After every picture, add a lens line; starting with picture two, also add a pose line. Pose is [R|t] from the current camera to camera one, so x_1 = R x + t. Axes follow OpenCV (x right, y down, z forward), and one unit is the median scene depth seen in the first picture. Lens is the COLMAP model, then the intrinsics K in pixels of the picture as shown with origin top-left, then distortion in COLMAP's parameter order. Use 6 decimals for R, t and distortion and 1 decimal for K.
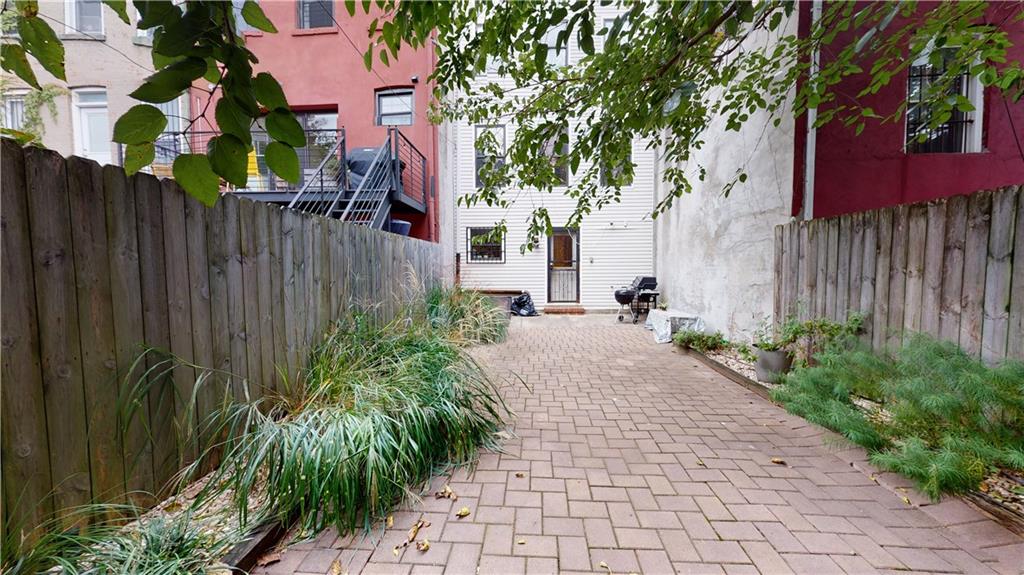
lens RADIAL K [[371.4, 0, 513.8], [0, 371.4, 288.2], [0, 0, 1]] dist [-0.002587, 0.000032]
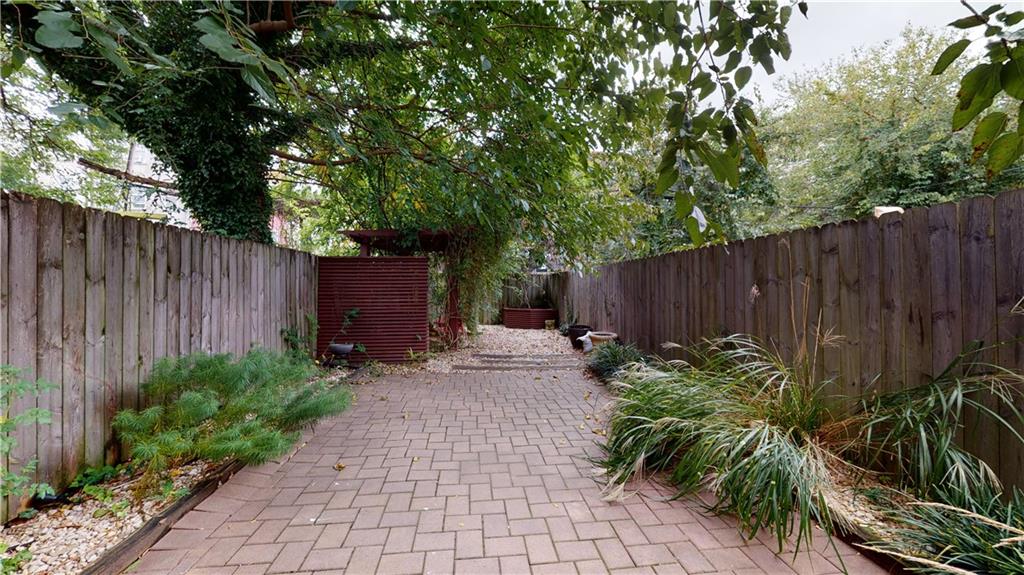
lens RADIAL K [[371.4, 0, 509.8], [0, 371.4, 286.3], [0, 0, 1]] dist [-0.002587, 0.000032]
pose [[-0.985226, 0.002377, -0.171242, 0.388020], [-0.005668, 0.998903, 0.046478, -0.113836], [0.171164, 0.046762, -0.984132, 2.034011]]
